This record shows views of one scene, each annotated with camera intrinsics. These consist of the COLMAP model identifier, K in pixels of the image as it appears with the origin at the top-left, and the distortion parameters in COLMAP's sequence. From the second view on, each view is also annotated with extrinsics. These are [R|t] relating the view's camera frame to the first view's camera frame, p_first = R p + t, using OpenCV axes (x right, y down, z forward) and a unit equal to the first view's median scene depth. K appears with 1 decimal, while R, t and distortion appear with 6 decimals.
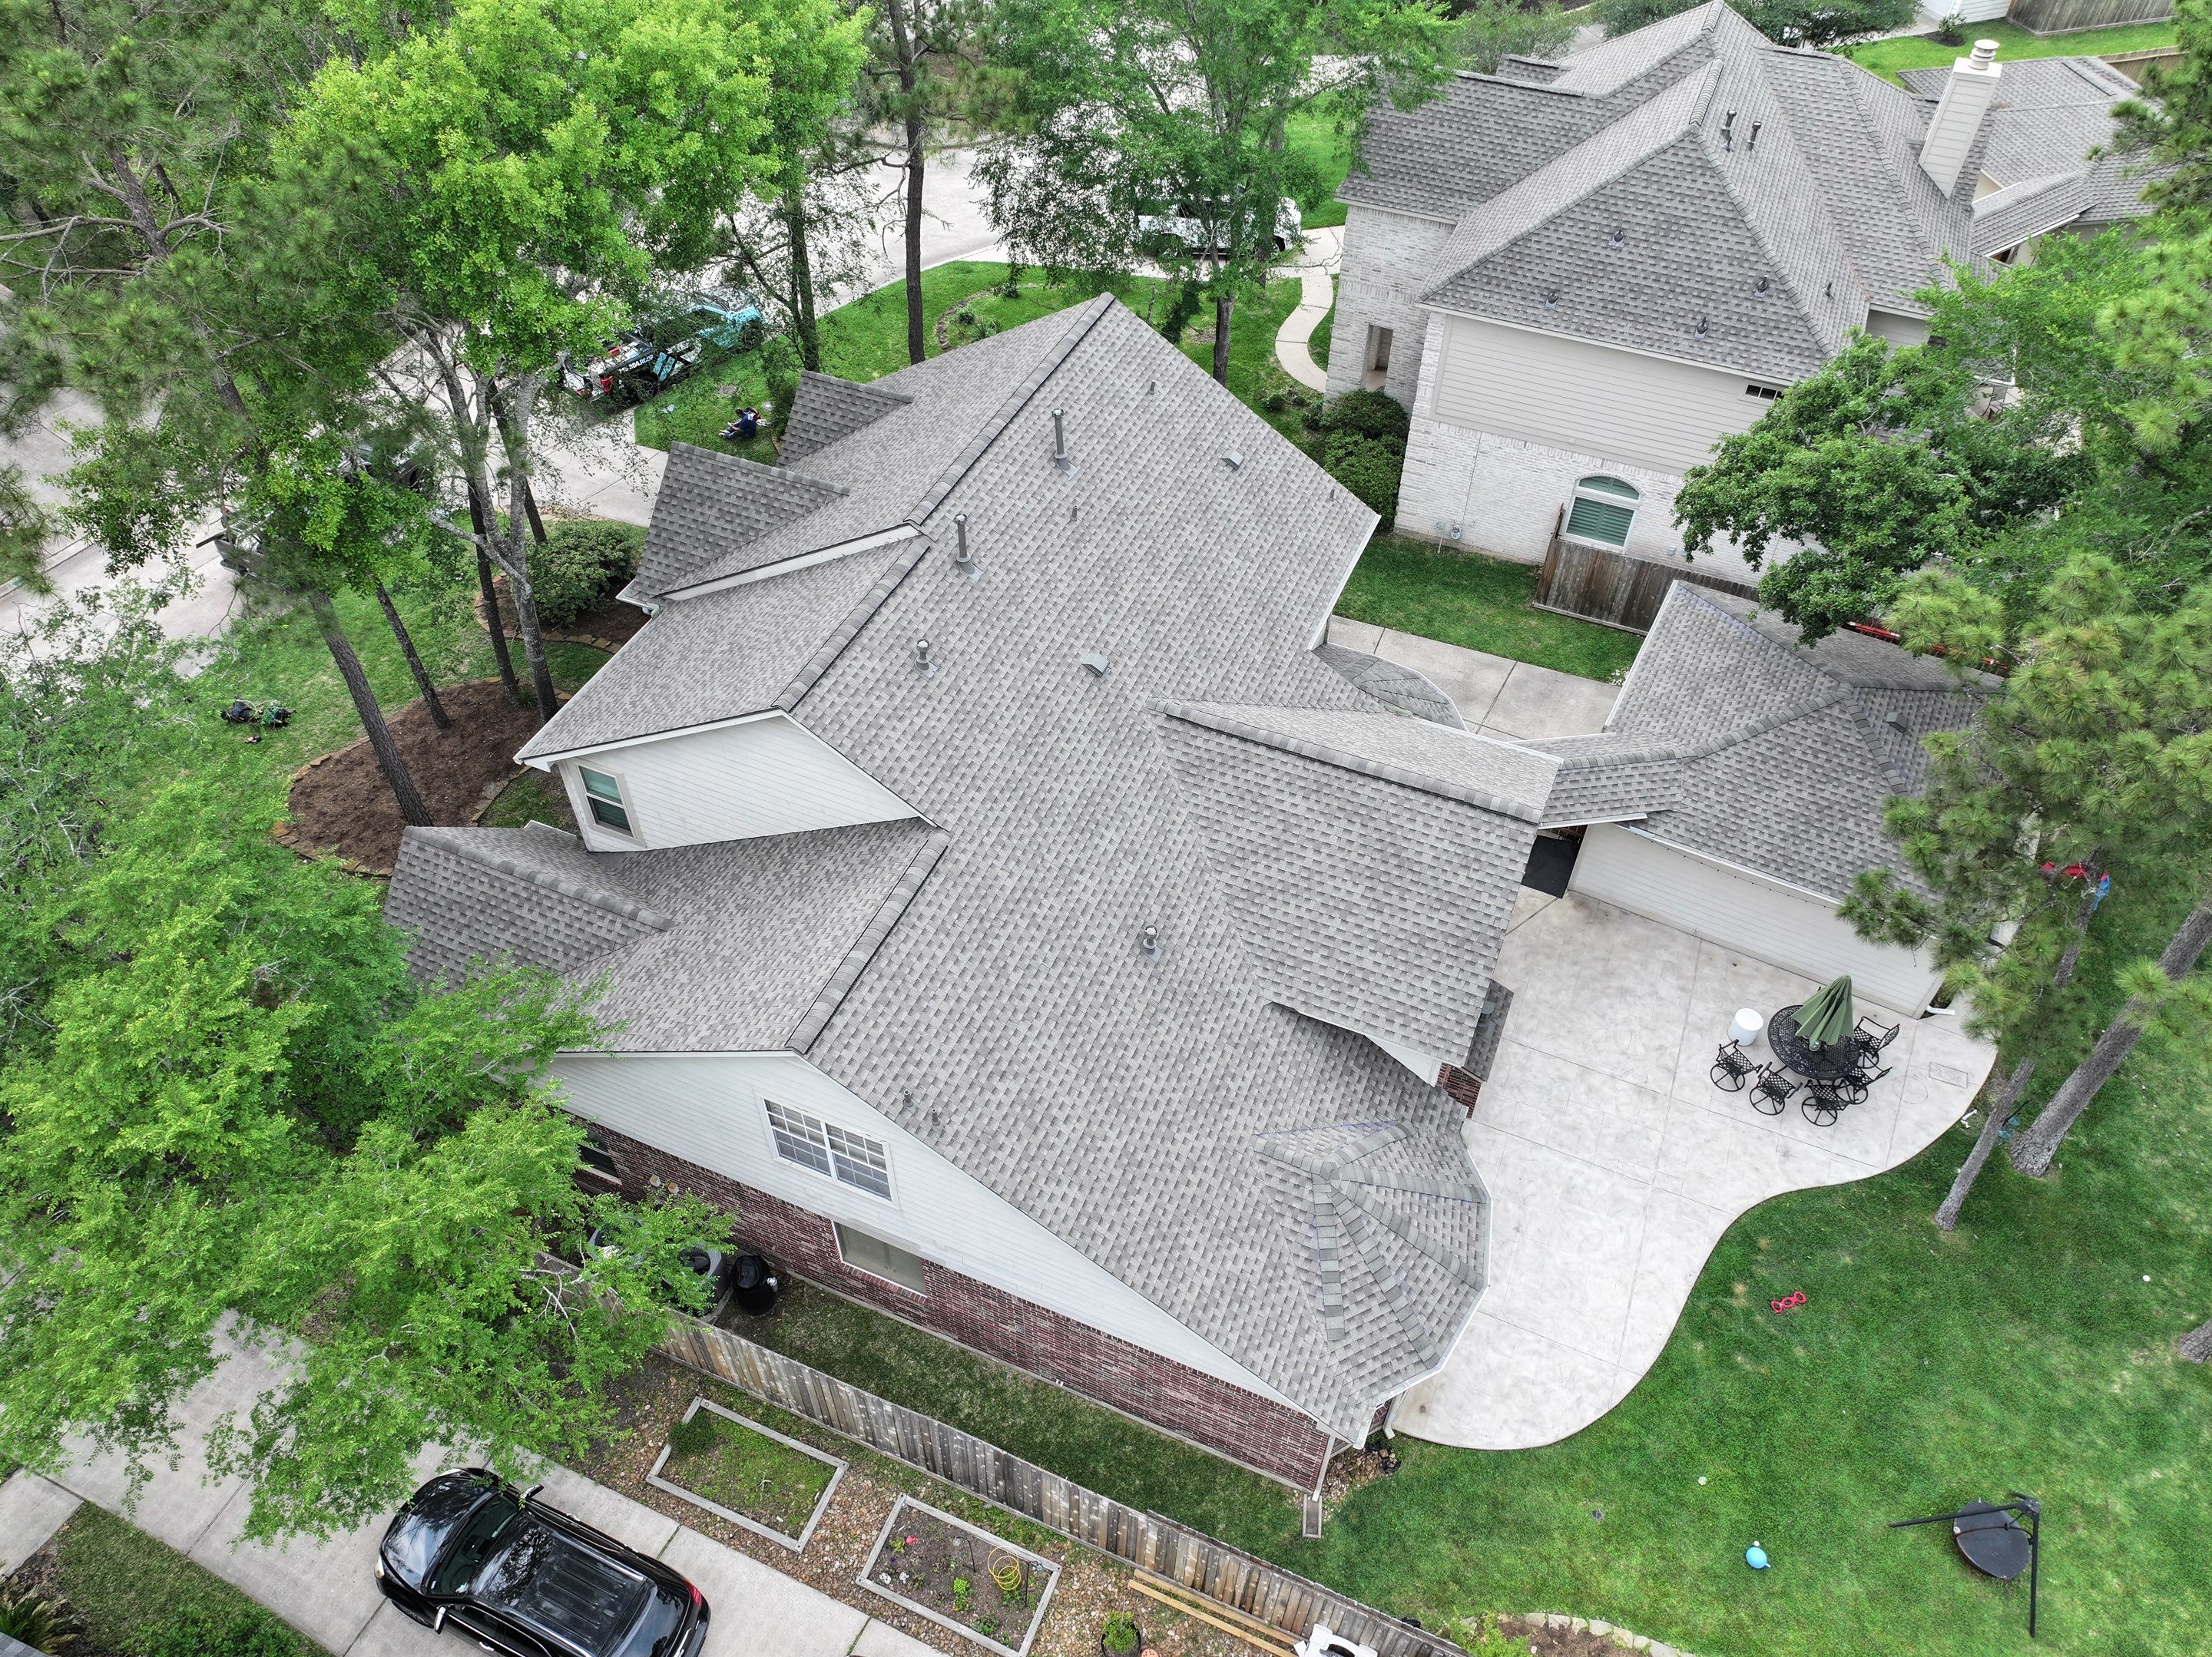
lens RADIAL K [[1550.4, 0, 1106.2], [0, 1550.4, 819.3], [0, 0, 1]] dist [-0.004621, 0.022257]
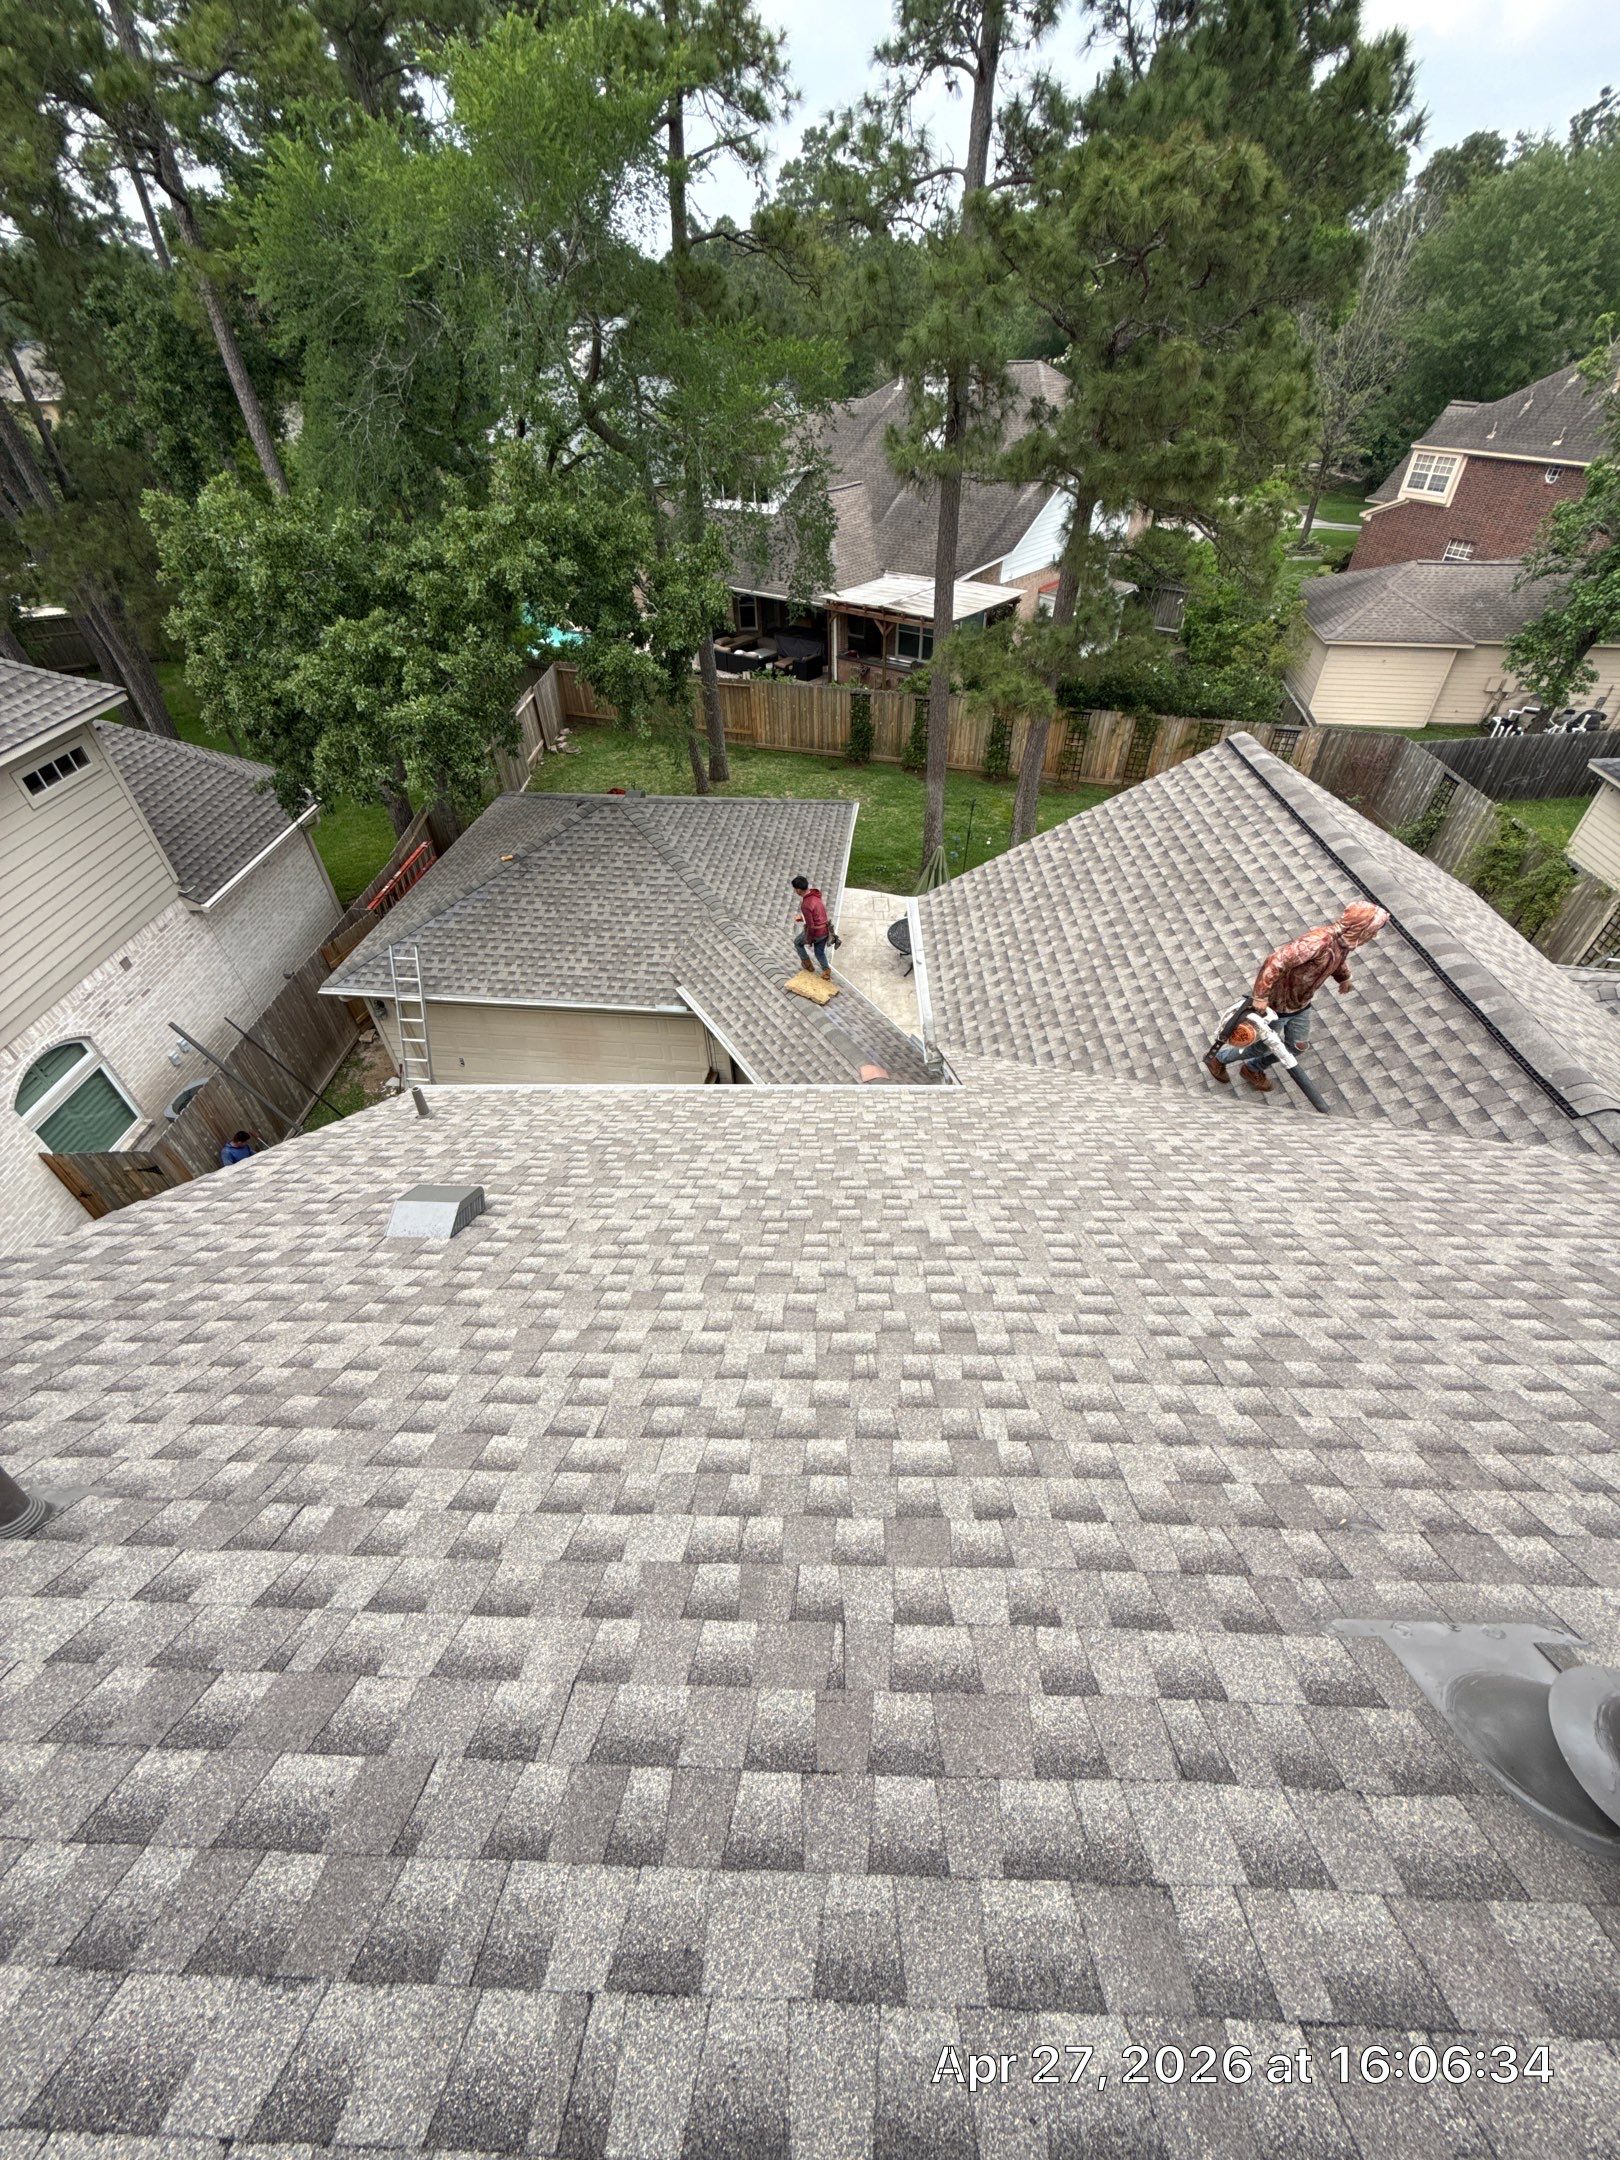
lens RADIAL K [[860.6, 0, 807.6], [0, 860.6, 1084.8], [0, 0, 1]] dist [0.000289, 0.000320]
pose [[-0.373114, -0.614457, 0.695147, -0.025030], [0.689505, 0.317683, 0.650893, -0.334667], [-0.620782, 0.722164, 0.305139, 1.060073]]
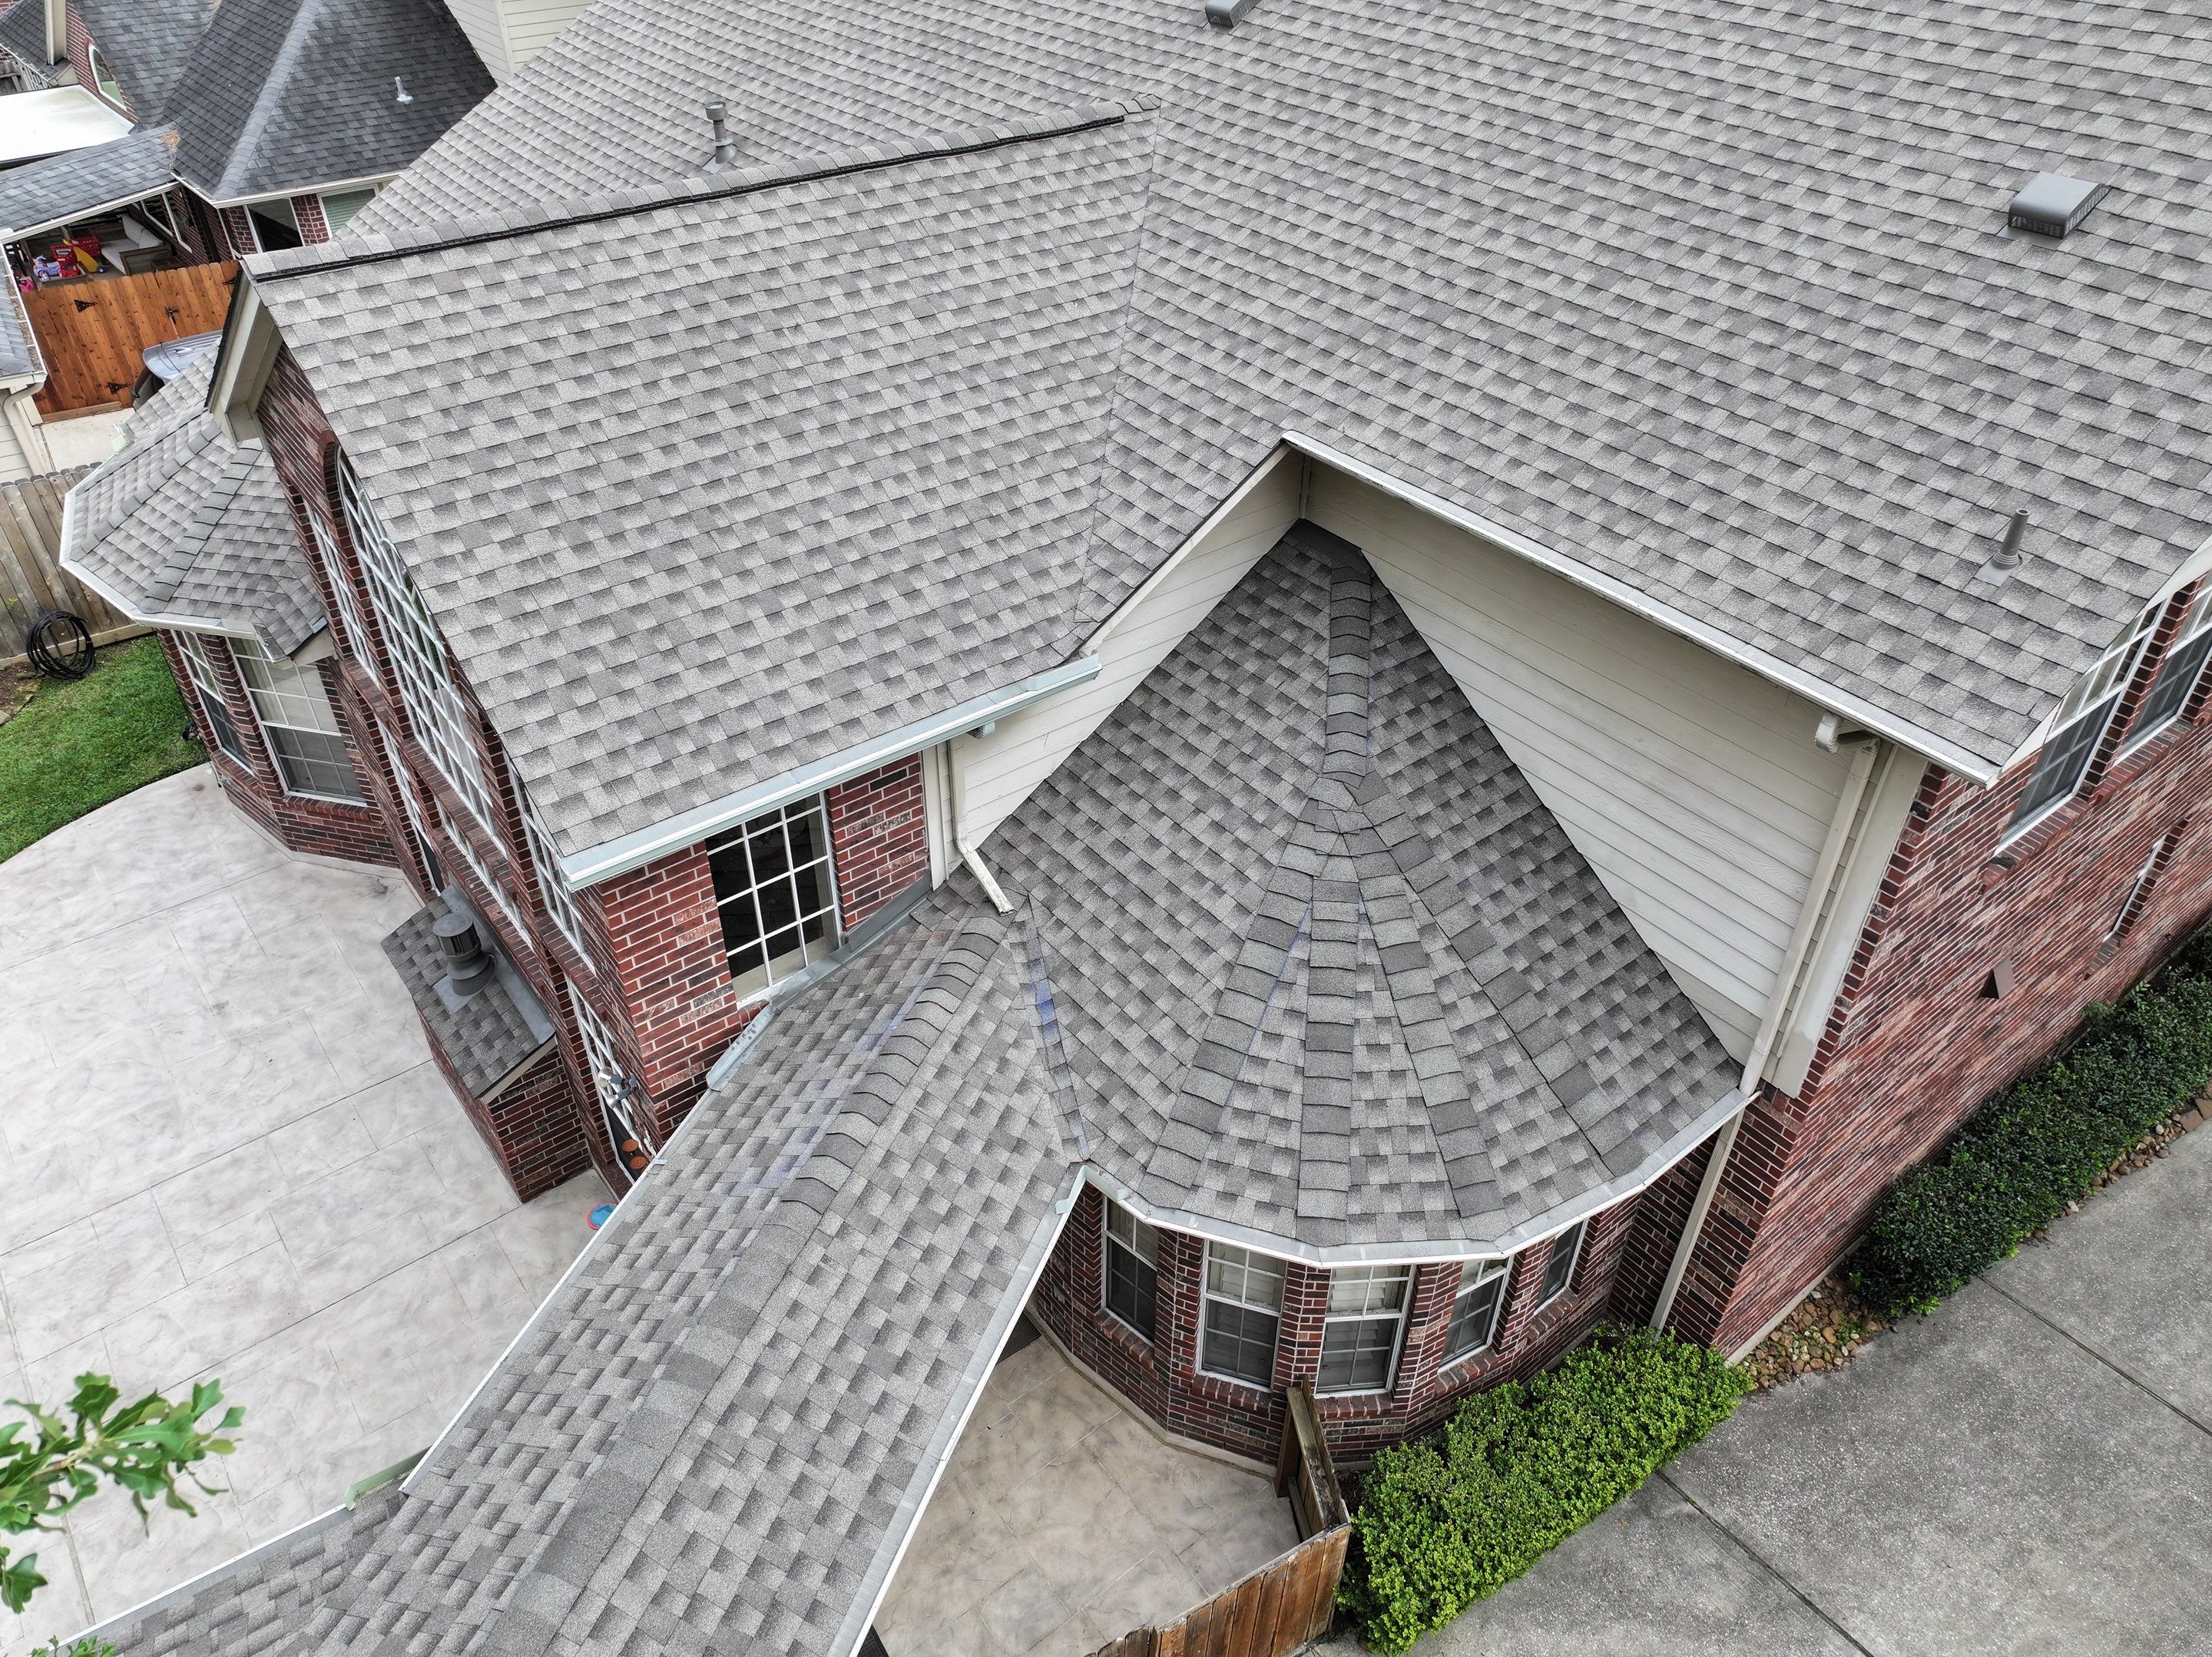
lens RADIAL K [[1550.4, 0, 1112.1], [0, 1550.4, 822.7], [0, 0, 1]] dist [-0.004621, 0.022257]
pose [[-0.480697, 0.528411, -0.699794, 0.479347], [-0.647769, 0.323914, 0.689547, -0.323573], [0.591037, 0.784768, 0.186584, 1.091582]]
